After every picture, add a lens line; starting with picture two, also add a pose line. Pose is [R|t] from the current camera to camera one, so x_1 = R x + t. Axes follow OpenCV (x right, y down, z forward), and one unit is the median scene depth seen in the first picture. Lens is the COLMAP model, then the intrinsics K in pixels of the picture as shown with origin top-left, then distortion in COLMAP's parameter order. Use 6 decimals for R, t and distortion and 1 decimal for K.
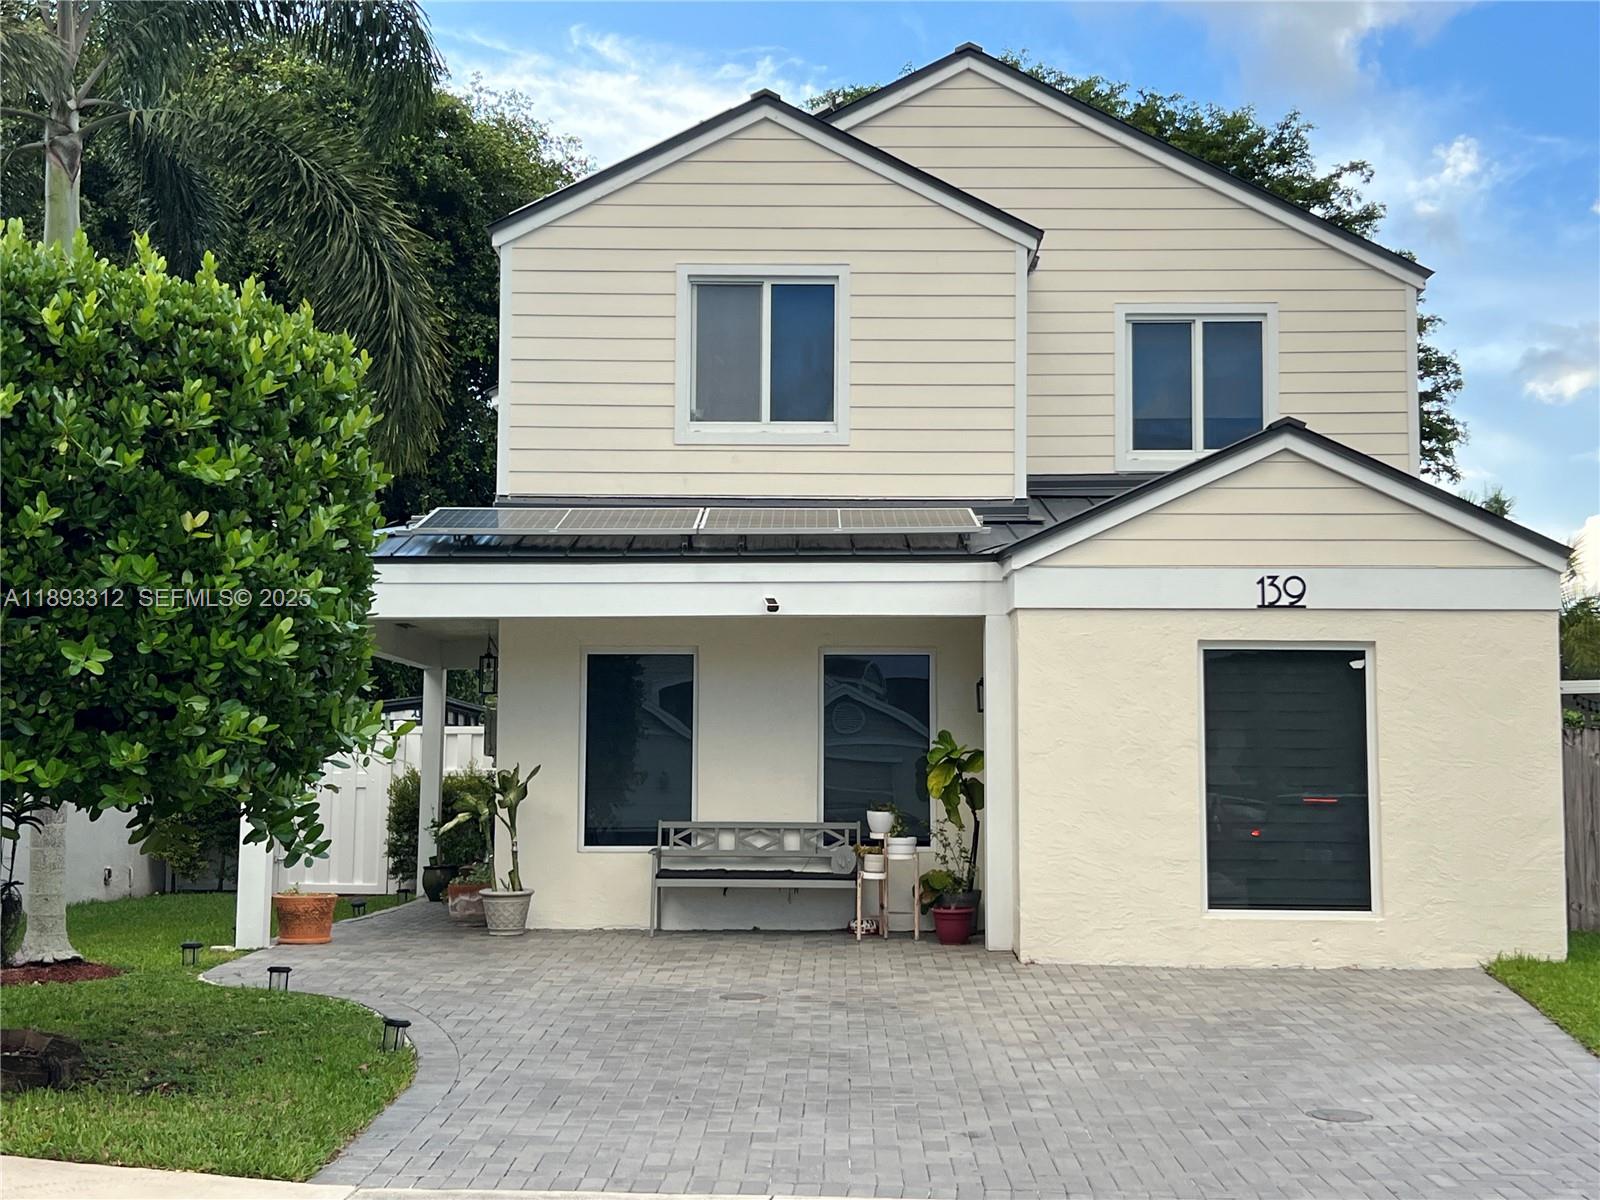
lens RADIAL K [[1877.6, 0, 800.0], [0, 1877.6, 600.0], [0, 0, 1]] dist [0.013735, -0.003791]
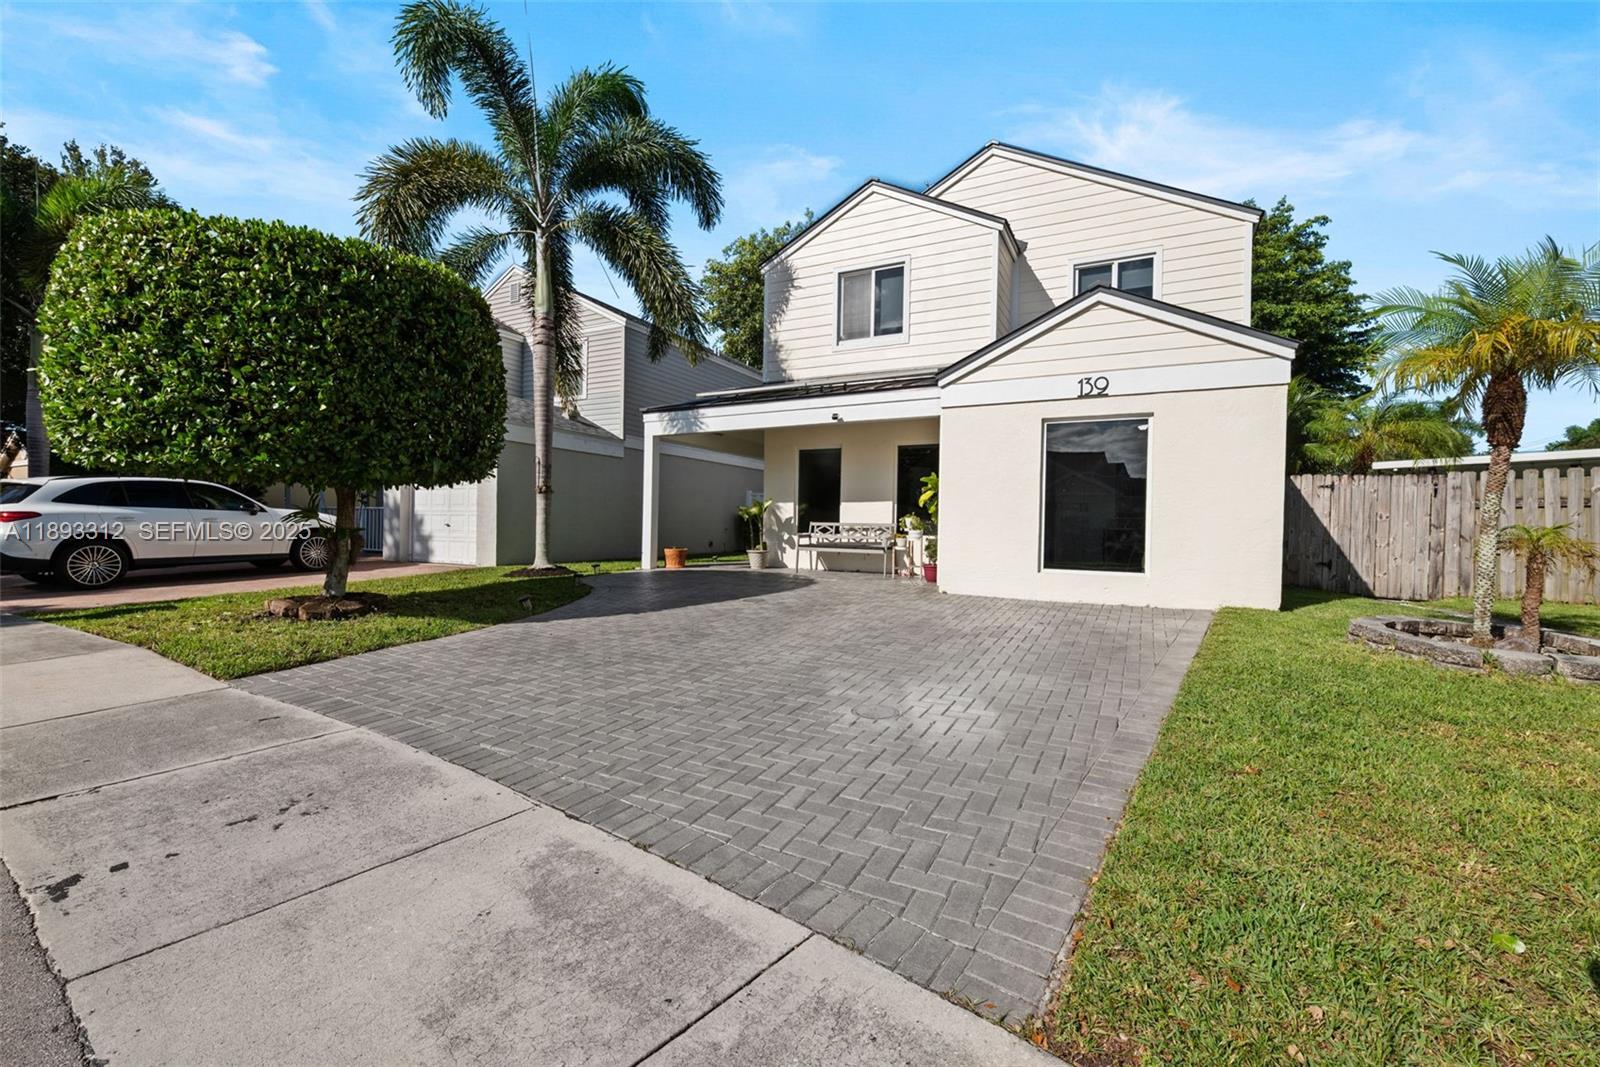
lens RADIAL K [[643.8, 0, 801.1], [0, 643.8, 525.7], [0, 0, 1]] dist [-0.007427, -0.000073]
pose [[0.906757, 0.009682, -0.421542, 0.234988], [0.031007, 0.995499, 0.089561, 0.054375], [0.420512, -0.094281, 0.902375, 0.311370]]
